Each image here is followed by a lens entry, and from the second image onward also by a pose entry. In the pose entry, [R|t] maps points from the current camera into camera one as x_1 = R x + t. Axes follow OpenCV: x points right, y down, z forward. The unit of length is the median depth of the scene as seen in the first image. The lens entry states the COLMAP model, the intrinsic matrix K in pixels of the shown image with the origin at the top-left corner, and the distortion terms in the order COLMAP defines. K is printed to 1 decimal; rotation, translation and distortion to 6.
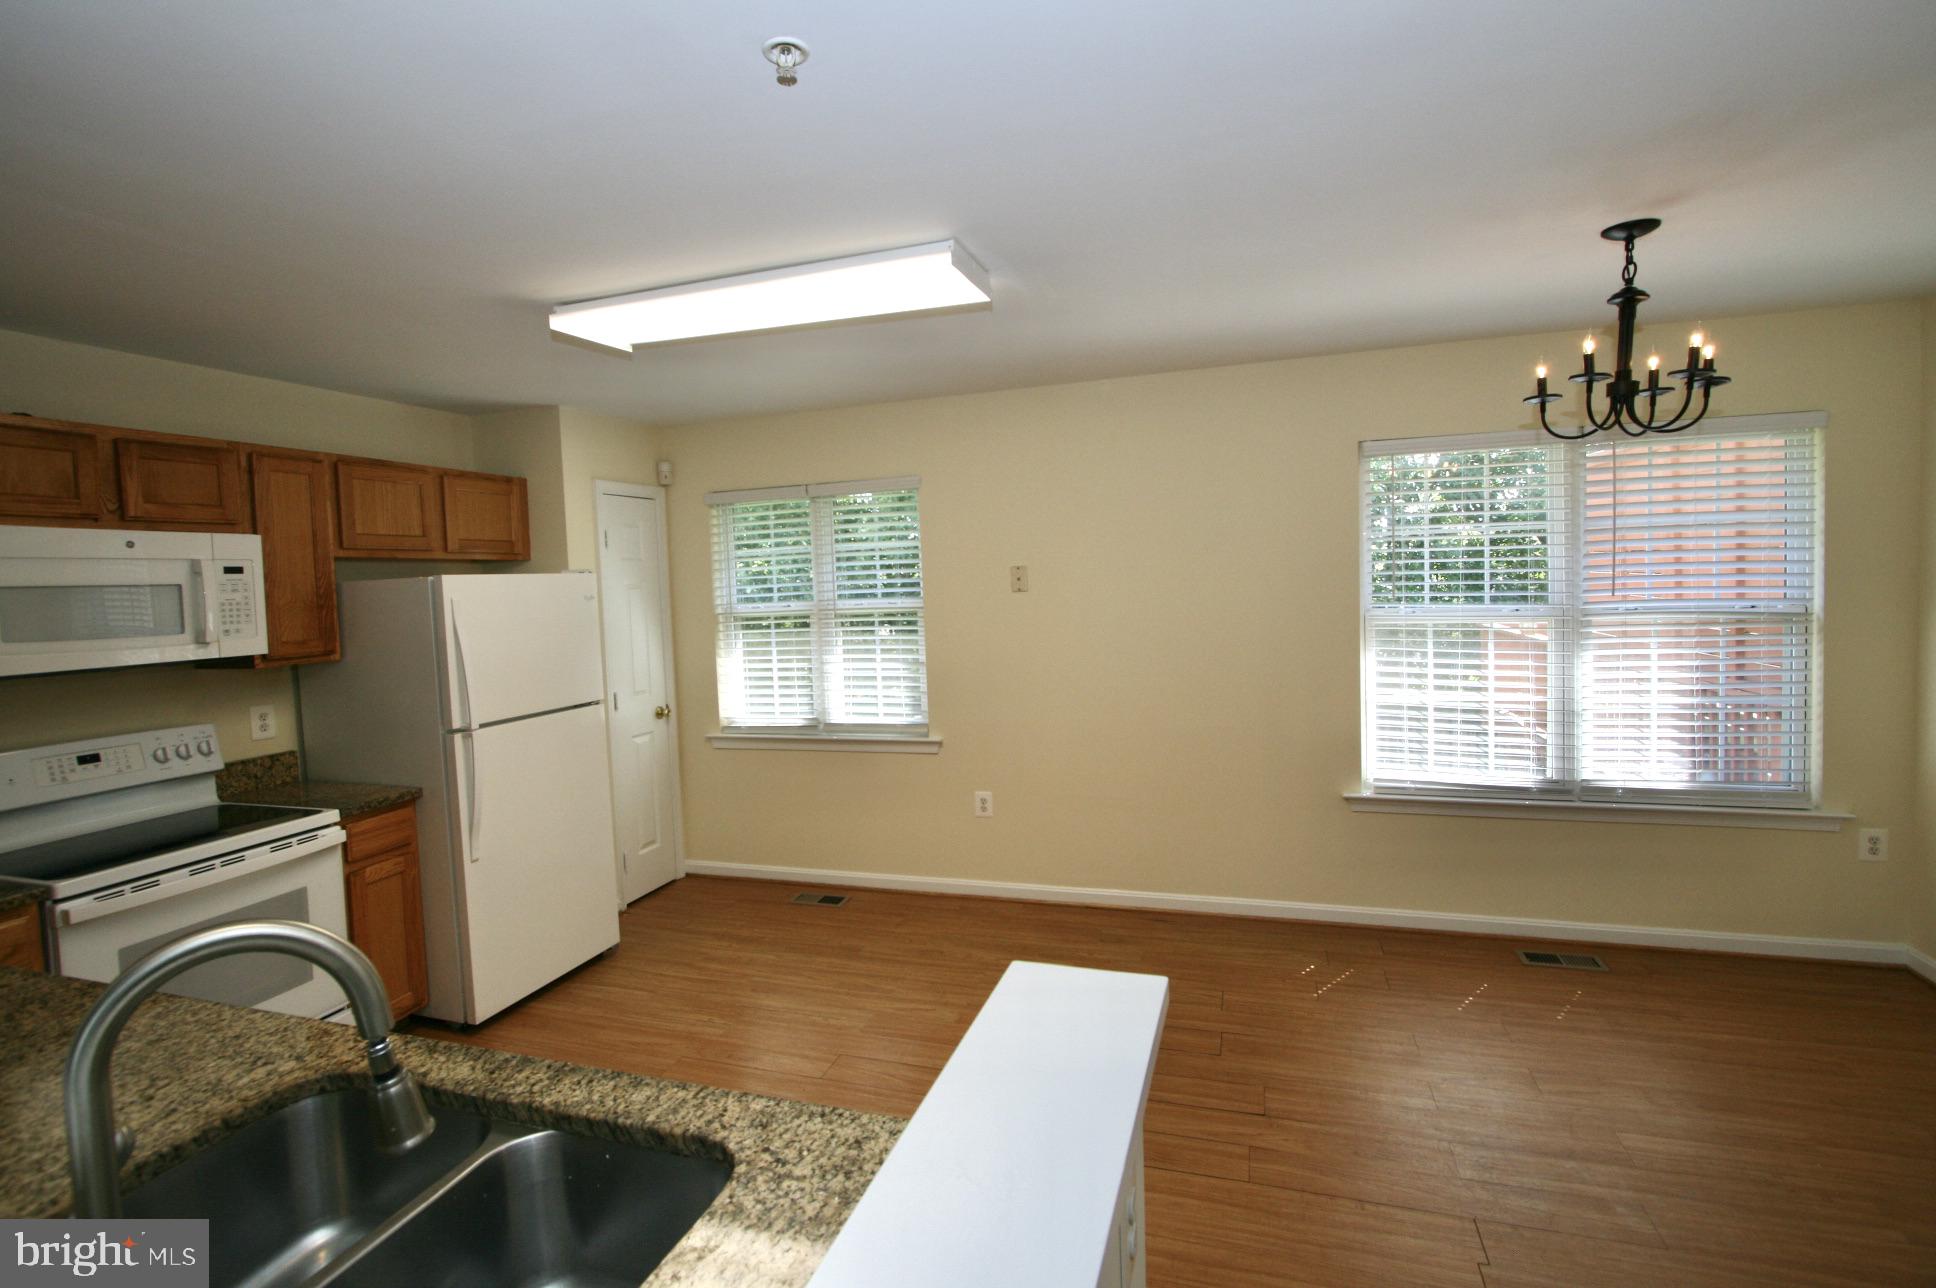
lens RADIAL K [[907.9, 0, 962.3], [0, 907.9, 626.7], [0, 0, 1]] dist [-0.004627, 0.000572]
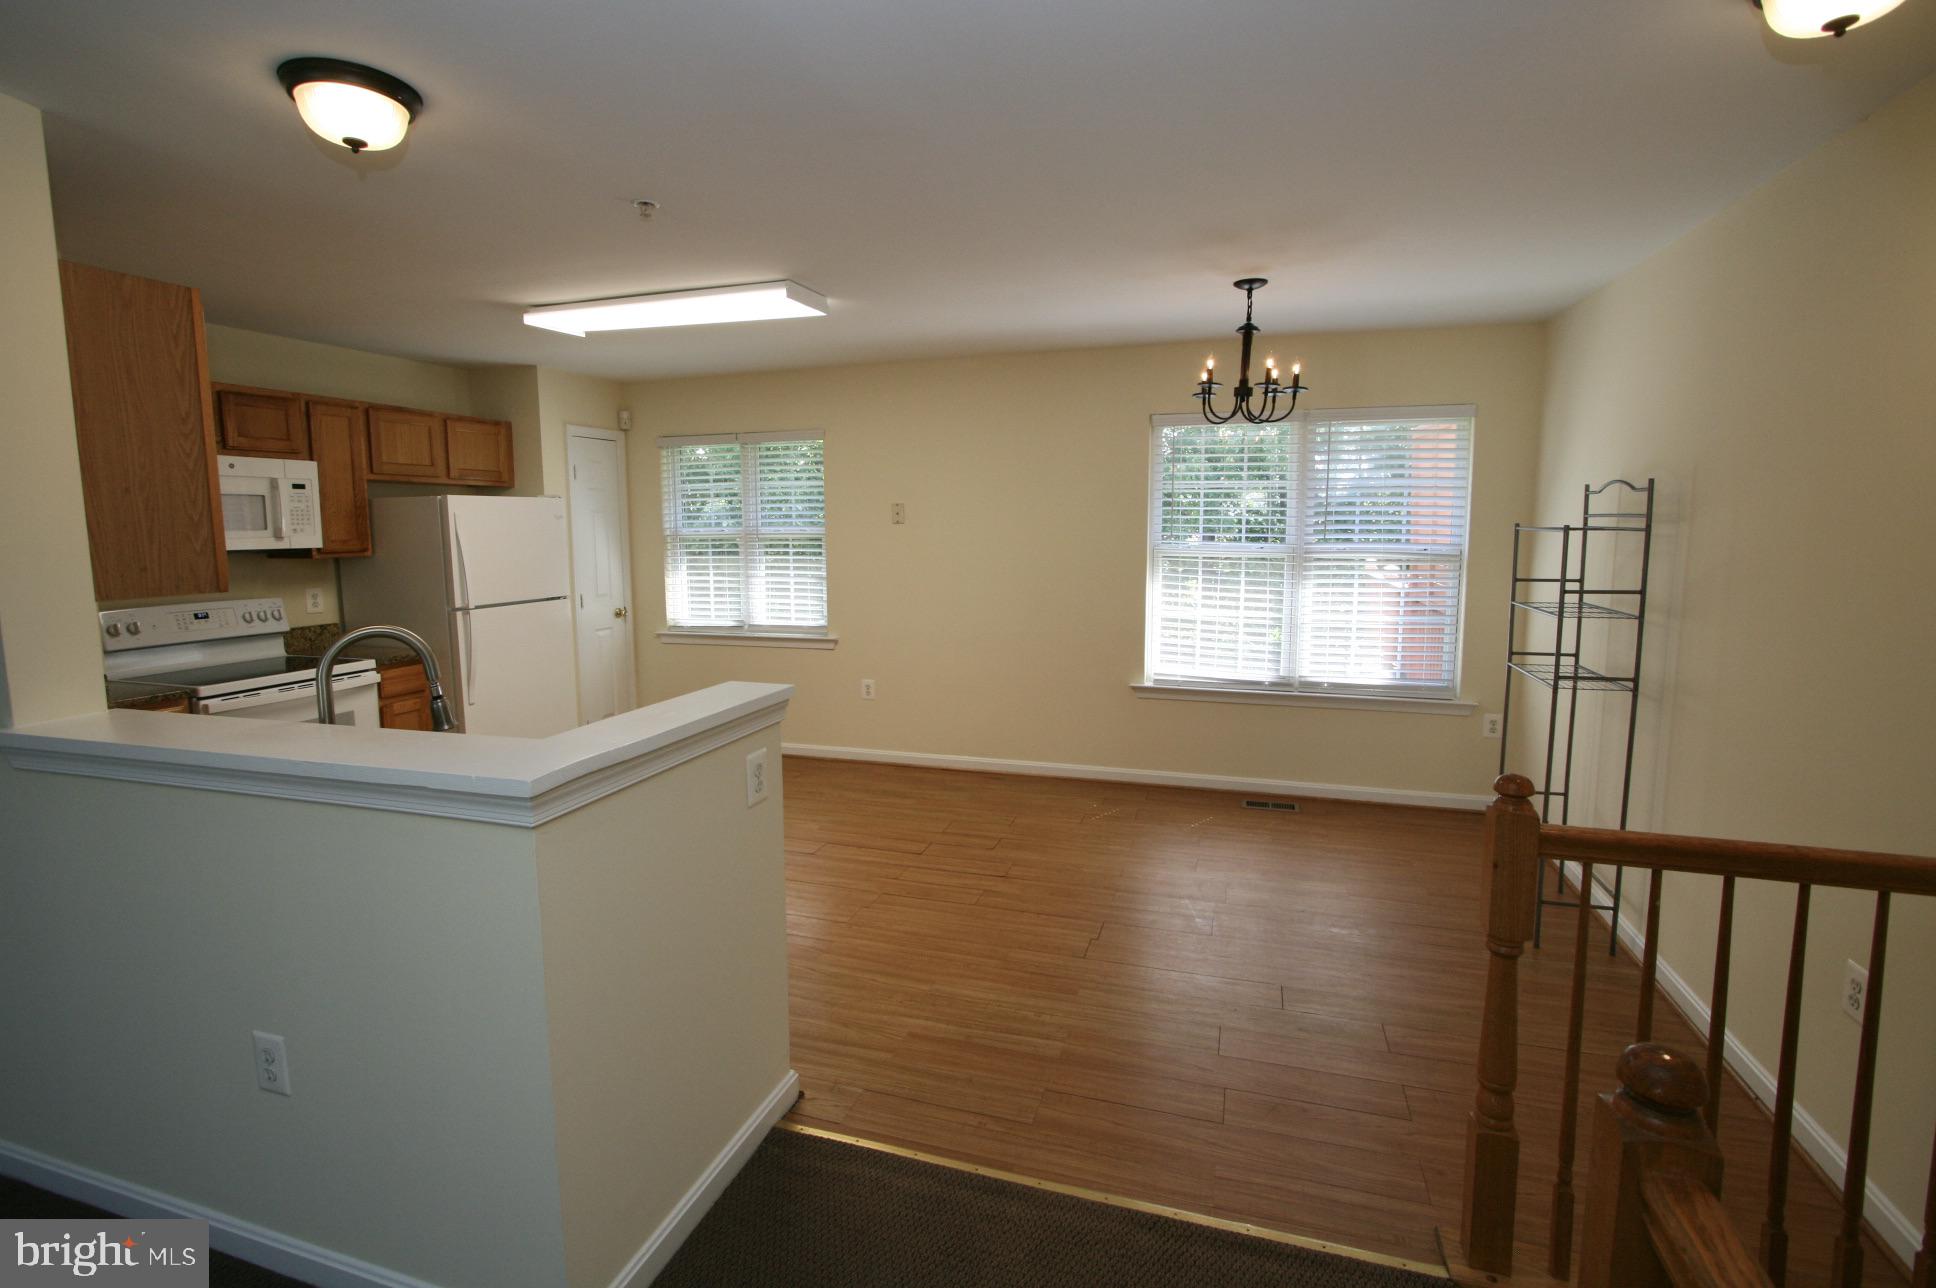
lens RADIAL K [[907.9, 0, 962.3], [0, 907.9, 626.7], [0, 0, 1]] dist [-0.004627, 0.000572]
pose [[0.999520, 0.030446, 0.005748, 0.184132], [-0.030739, 0.997681, 0.060721, 0.031361], [-0.003886, -0.060869, 0.998138, -0.348299]]
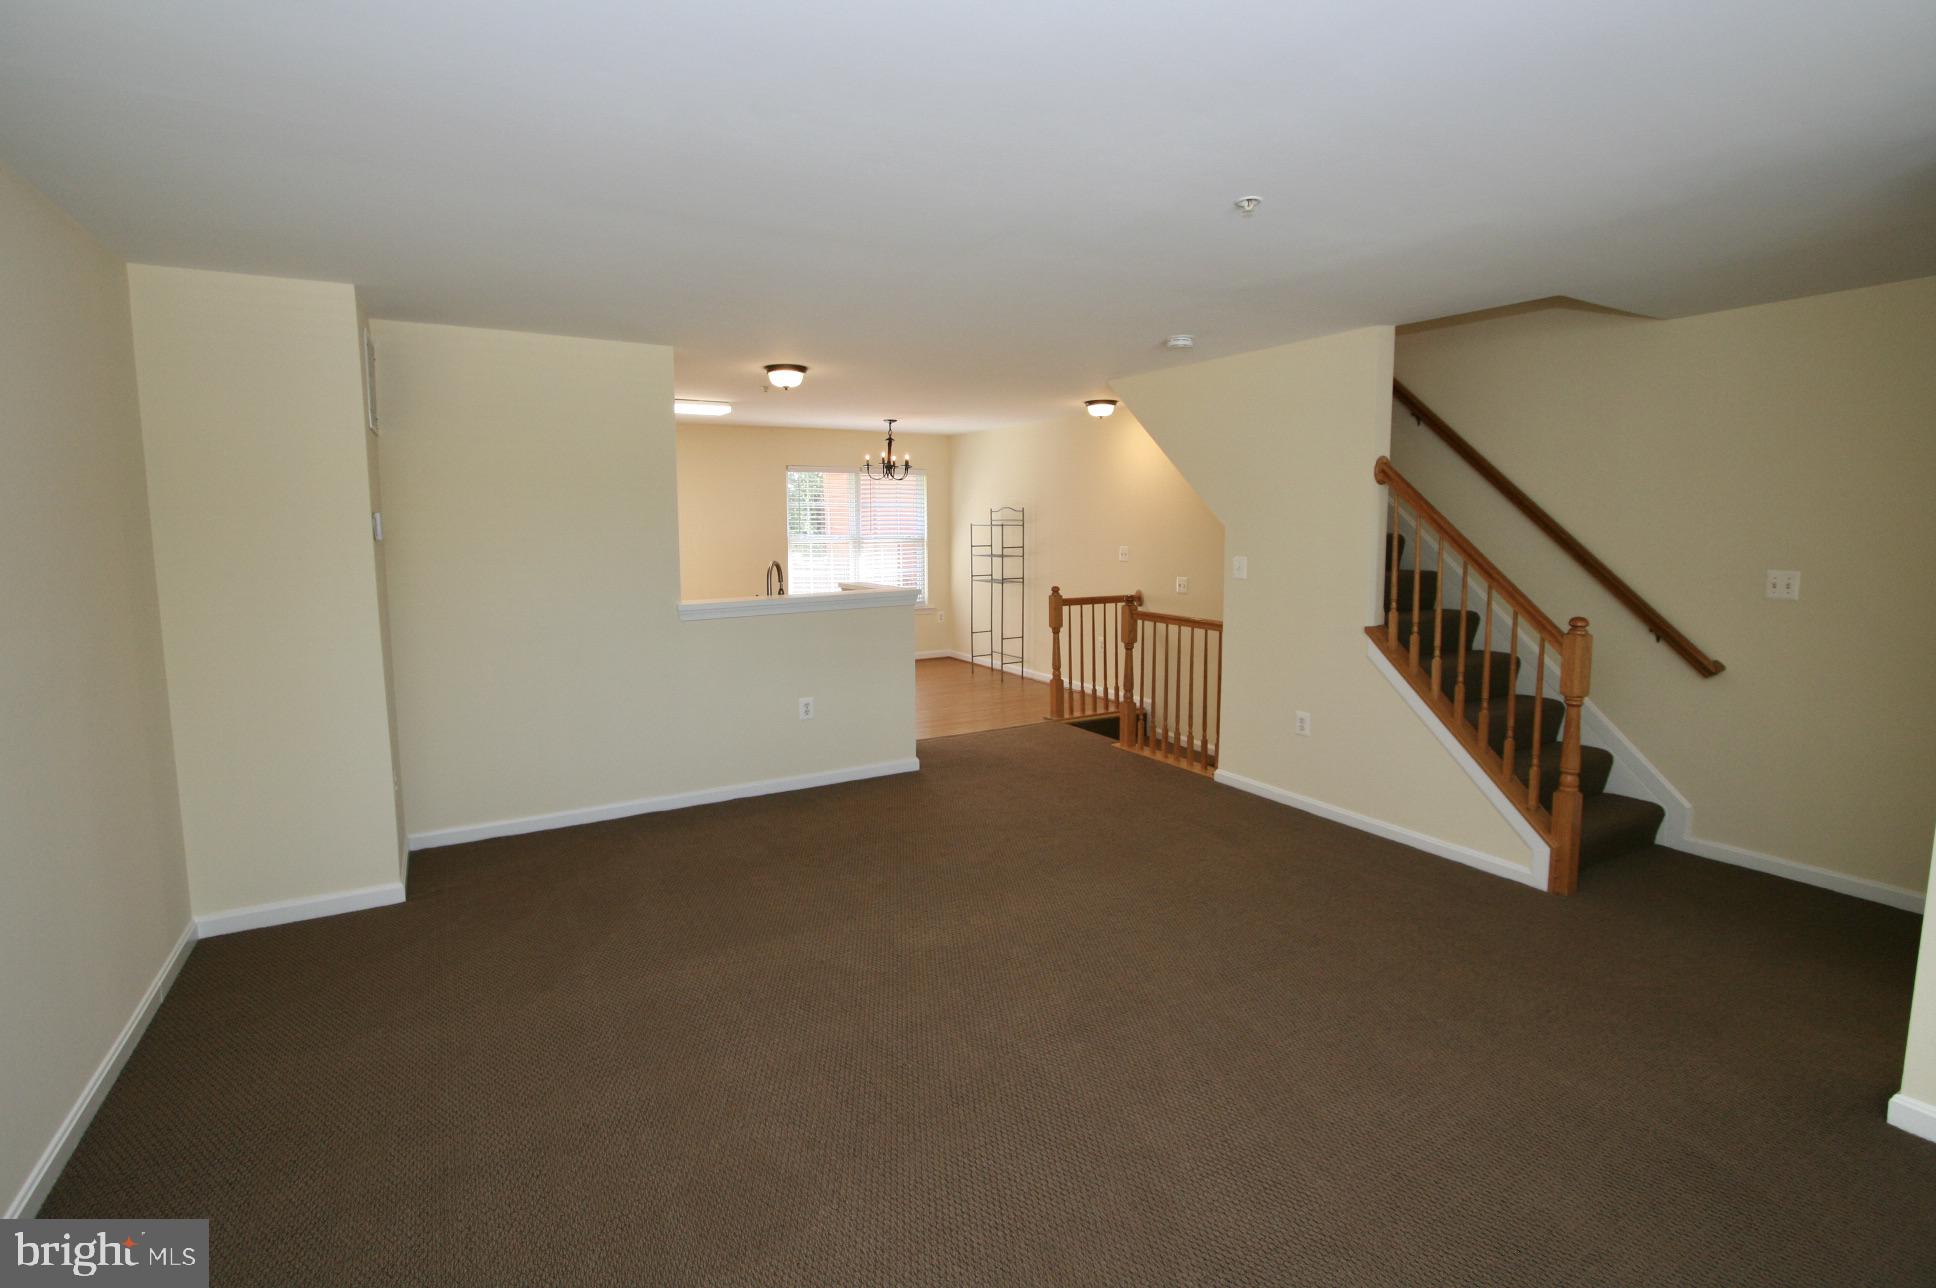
lens RADIAL K [[907.9, 0, 962.3], [0, 907.9, 626.7], [0, 0, 1]] dist [-0.004627, 0.000572]
pose [[0.678829, -0.051388, 0.732496, -1.123320], [0.017966, 0.998412, 0.053393, 0.113110], [-0.734077, -0.023084, 0.678674, -1.068782]]
